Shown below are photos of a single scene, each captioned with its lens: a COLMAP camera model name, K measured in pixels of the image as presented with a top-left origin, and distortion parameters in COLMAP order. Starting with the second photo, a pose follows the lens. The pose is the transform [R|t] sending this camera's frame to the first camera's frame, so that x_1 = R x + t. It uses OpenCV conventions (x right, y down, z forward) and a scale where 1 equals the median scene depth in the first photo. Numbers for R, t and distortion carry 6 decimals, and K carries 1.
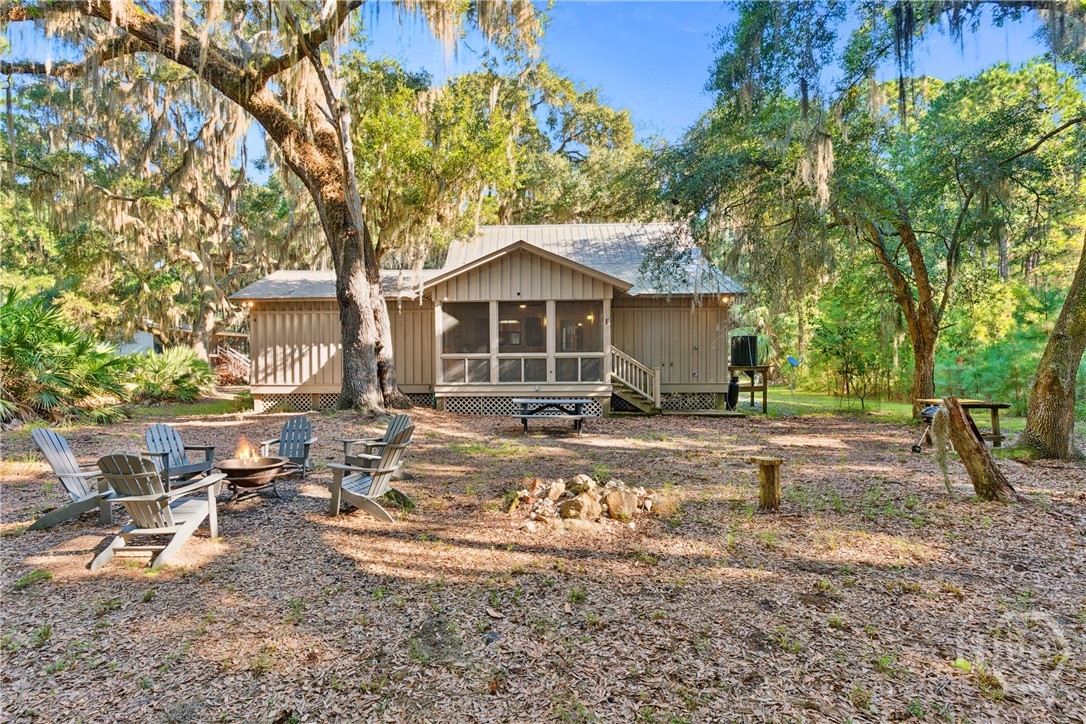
lens RADIAL K [[520.2, 0, 543.8], [0, 520.2, 366.5], [0, 0, 1]] dist [0.001530, -0.000964]
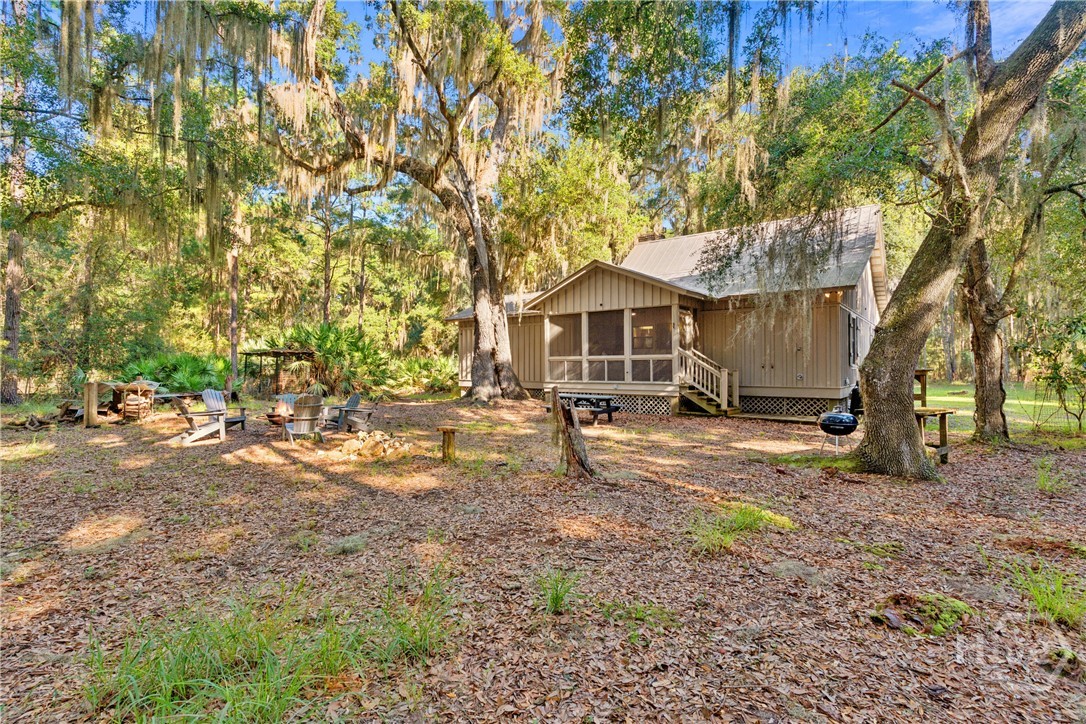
lens RADIAL K [[520.2, 0, 536.2], [0, 520.2, 360.1], [0, 0, 1]] dist [0.001530, -0.000964]
pose [[0.815251, -0.003080, -0.579100, 0.502550], [-0.007191, 0.999855, -0.015441, 0.002267], [0.579063, 0.016753, 0.815110, -0.029321]]
